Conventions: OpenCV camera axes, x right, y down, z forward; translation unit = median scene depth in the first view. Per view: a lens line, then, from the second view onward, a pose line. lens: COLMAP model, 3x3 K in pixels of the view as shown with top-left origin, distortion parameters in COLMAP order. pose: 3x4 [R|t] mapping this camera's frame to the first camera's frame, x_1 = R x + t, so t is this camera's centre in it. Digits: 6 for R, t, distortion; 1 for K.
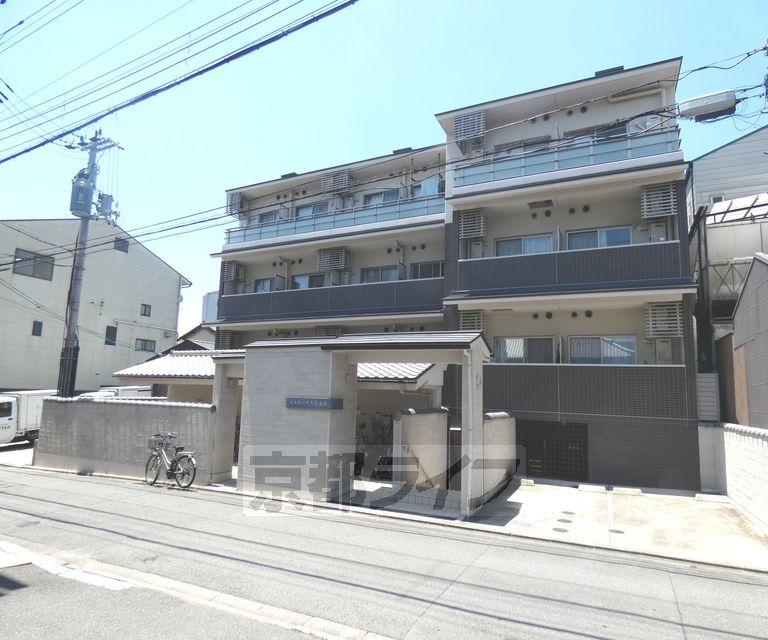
lens RADIAL K [[544.8, 0, 384.0], [0, 544.8, 320.0], [0, 0, 1]] dist [-0.008778, -0.003990]
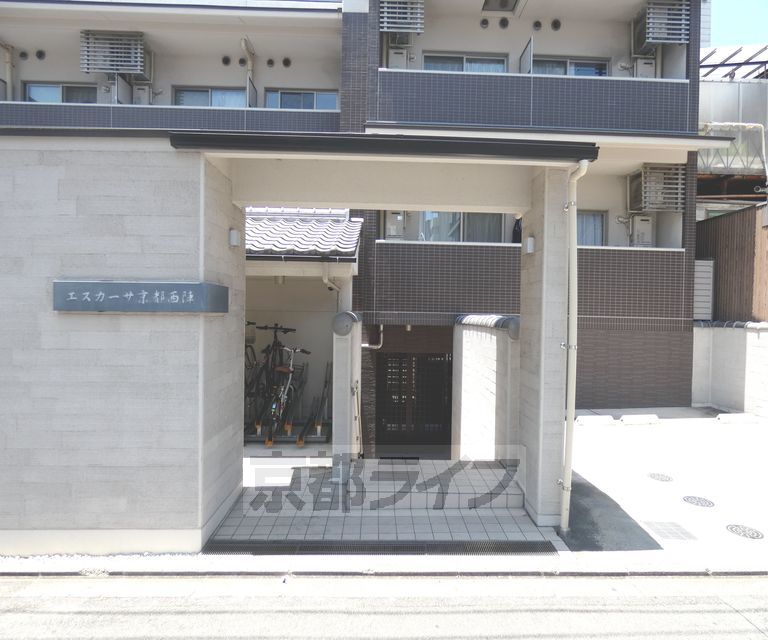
lens RADIAL K [[463.0, 0, 384.0], [0, 463.0, 320.0], [0, 0, 1]] dist [0.004895, 0.001505]
pose [[0.873098, -0.024521, 0.486928, -0.137741], [-0.048240, 0.989489, 0.136326, 0.113792], [-0.485153, -0.142516, 0.862738, 0.629688]]
